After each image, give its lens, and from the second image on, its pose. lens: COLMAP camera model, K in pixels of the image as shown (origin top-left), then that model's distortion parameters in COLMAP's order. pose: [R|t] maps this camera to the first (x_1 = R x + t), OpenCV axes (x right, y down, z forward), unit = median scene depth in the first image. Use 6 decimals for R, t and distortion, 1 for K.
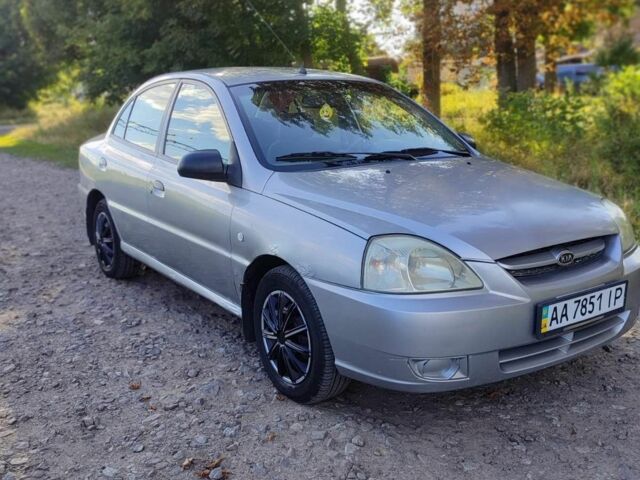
lens RADIAL K [[644.3, 0, 320.0], [0, 644.3, 240.0], [0, 0, 1]] dist [0.070582, -0.020413]
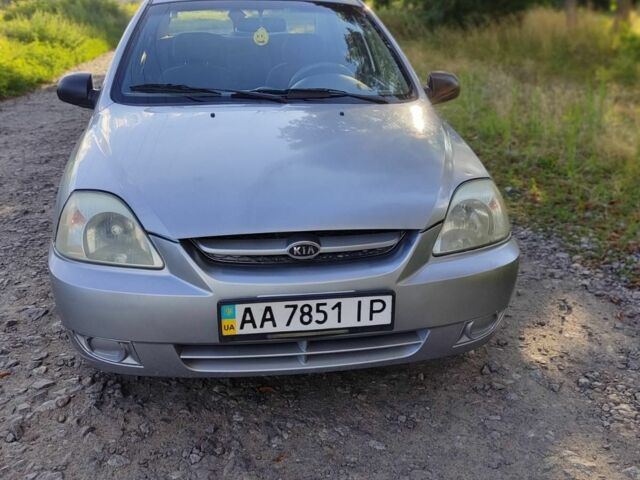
lens RADIAL K [[644.3, 0, 320.0], [0, 644.3, 240.0], [0, 0, 1]] dist [0.070582, -0.020413]
pose [[0.903907, 0.170829, -0.392134, 0.707238], [-0.118260, 0.980858, 0.154698, -0.108481], [0.411055, -0.093459, 0.906807, 0.302890]]
